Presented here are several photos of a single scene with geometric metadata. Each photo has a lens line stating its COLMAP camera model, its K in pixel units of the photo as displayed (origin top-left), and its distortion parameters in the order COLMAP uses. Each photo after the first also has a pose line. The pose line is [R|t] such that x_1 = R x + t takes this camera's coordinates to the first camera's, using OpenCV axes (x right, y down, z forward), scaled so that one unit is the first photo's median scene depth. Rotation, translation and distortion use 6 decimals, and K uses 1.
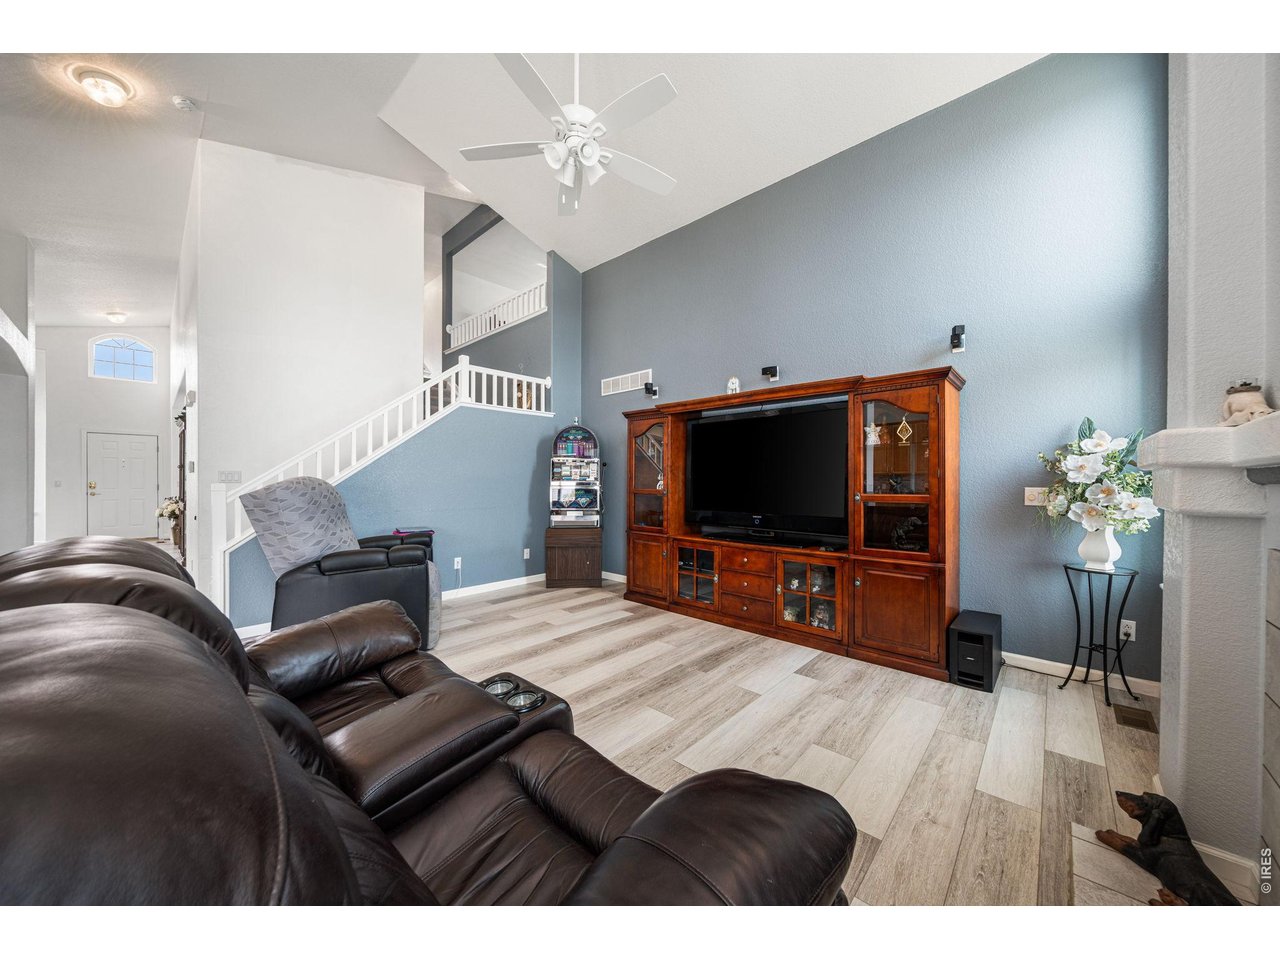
lens RADIAL K [[458.0, 0, 641.3], [0, 458.0, 484.9], [0, 0, 1]] dist [0.000279, -0.000043]
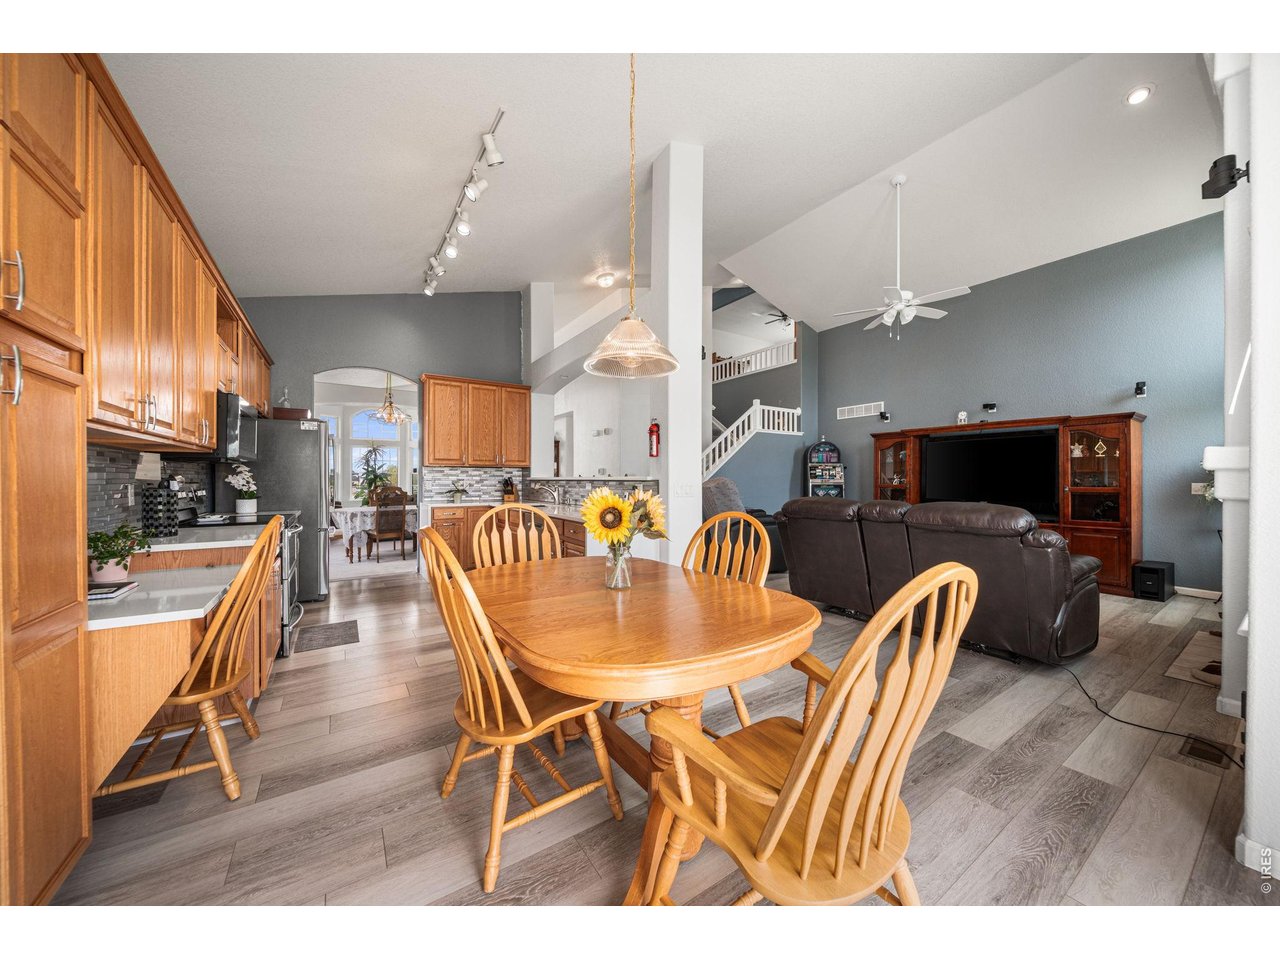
lens RADIAL K [[458.4, 0, 640.0], [0, 458.4, 480.0], [0, 0, 1]] dist [-0.000543, -0.000292]
pose [[0.971081, 0.000510, -0.238749, -0.403152], [-0.002222, 0.999974, -0.006901, 0.005949], [0.238739, 0.007232, 0.971057, -0.625144]]
